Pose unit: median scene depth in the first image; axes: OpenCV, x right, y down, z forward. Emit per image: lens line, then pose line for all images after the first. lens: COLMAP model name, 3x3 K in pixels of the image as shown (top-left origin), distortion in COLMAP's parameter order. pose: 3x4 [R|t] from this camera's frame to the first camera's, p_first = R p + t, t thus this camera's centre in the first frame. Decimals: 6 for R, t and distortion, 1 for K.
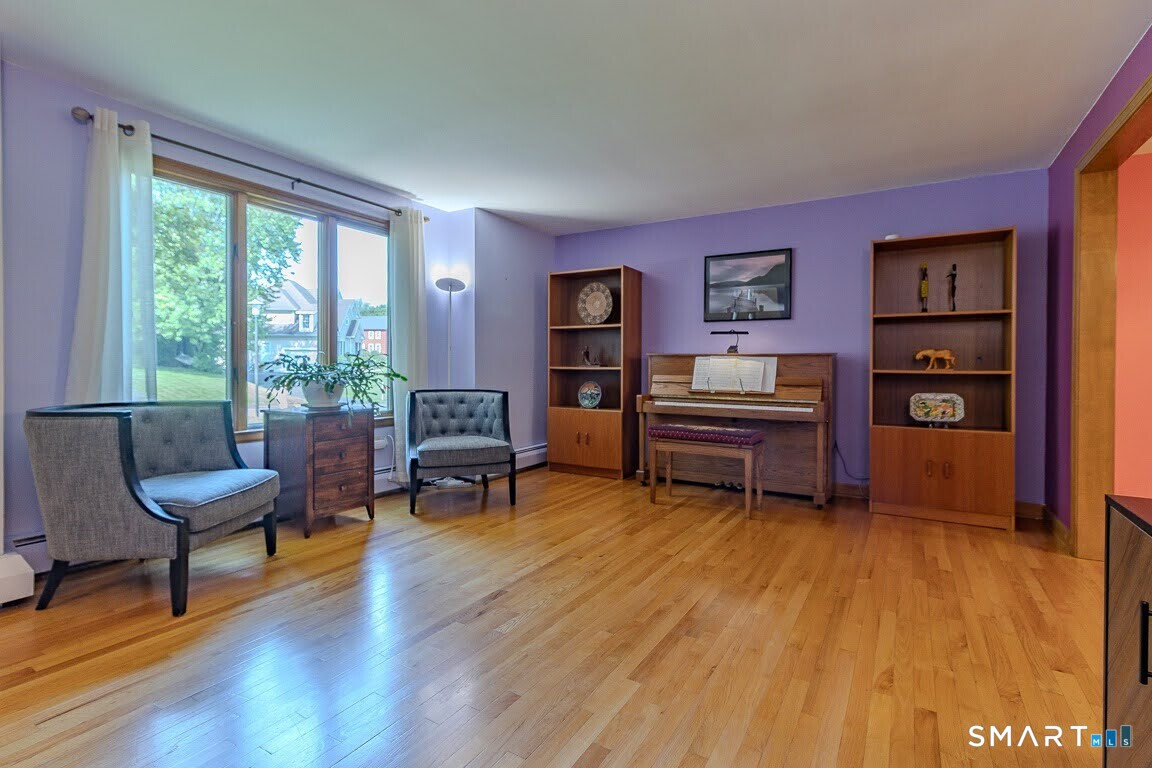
lens RADIAL K [[562.5, 0, 575.3], [0, 562.5, 370.7], [0, 0, 1]] dist [0.003683, 0.000350]
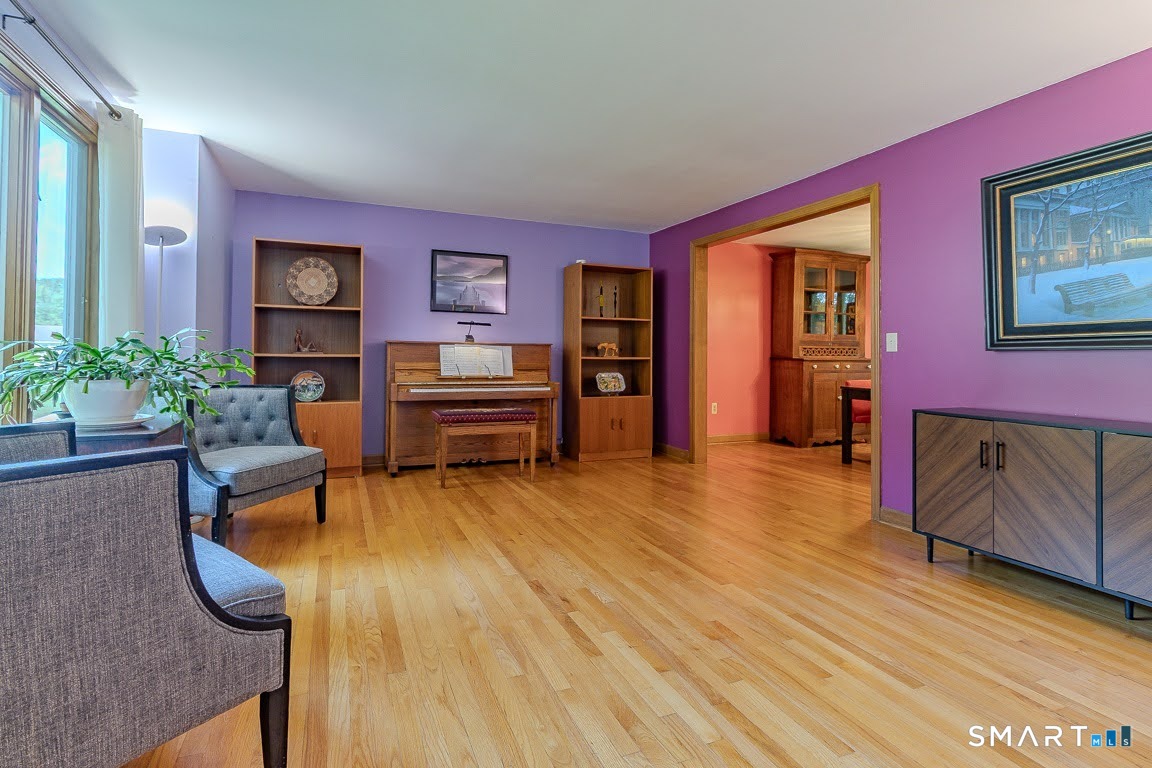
lens RADIAL K [[548.3, 0, 575.3], [0, 548.3, 344.3], [0, 0, 1]] dist [-0.002729, -0.000060]
pose [[0.585586, 0.014942, 0.810473, -0.546408], [0.001602, 0.999807, -0.019590, -0.005773], [-0.810609, 0.012770, 0.585449, 0.227495]]
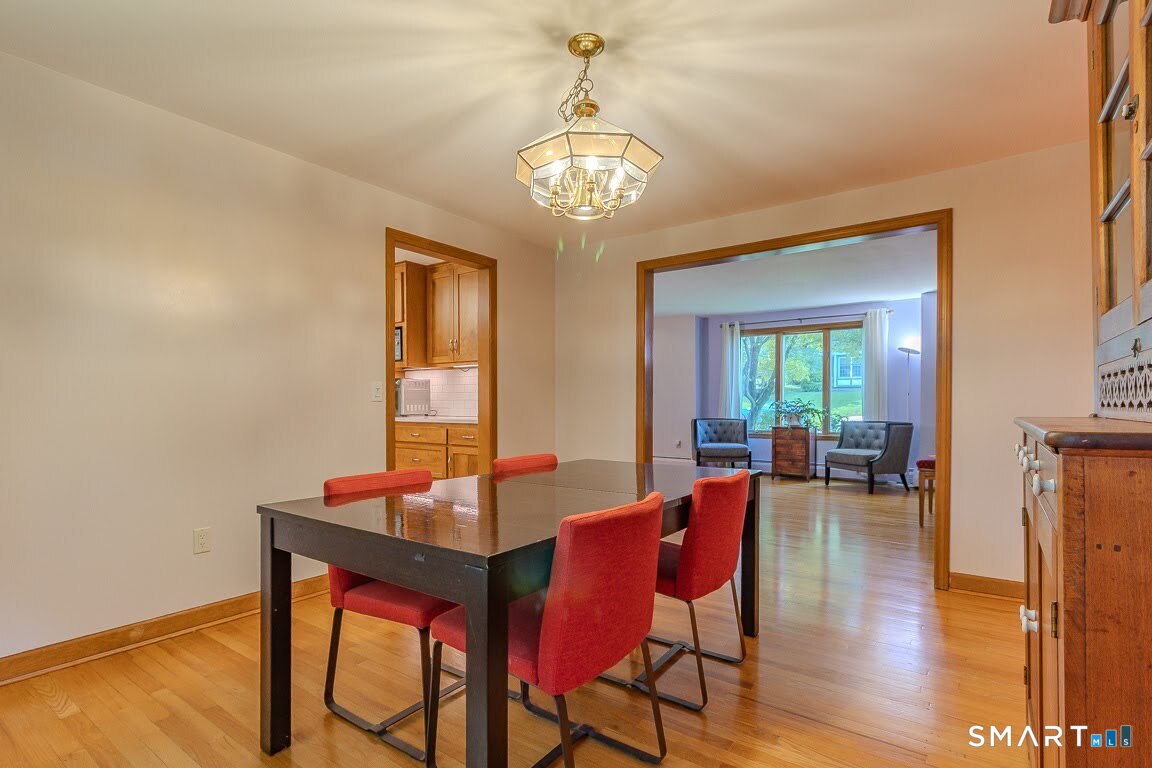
lens RADIAL K [[550.5, 0, 576.0], [0, 550.5, 403.2], [0, 0, 1]] dist [0.000095, 0.000041]
pose [[-0.085053, -0.005911, -0.996359, 1.424178], [-0.009332, 0.999943, -0.005135, -0.001177], [0.996333, 0.008861, -0.085104, 0.292557]]
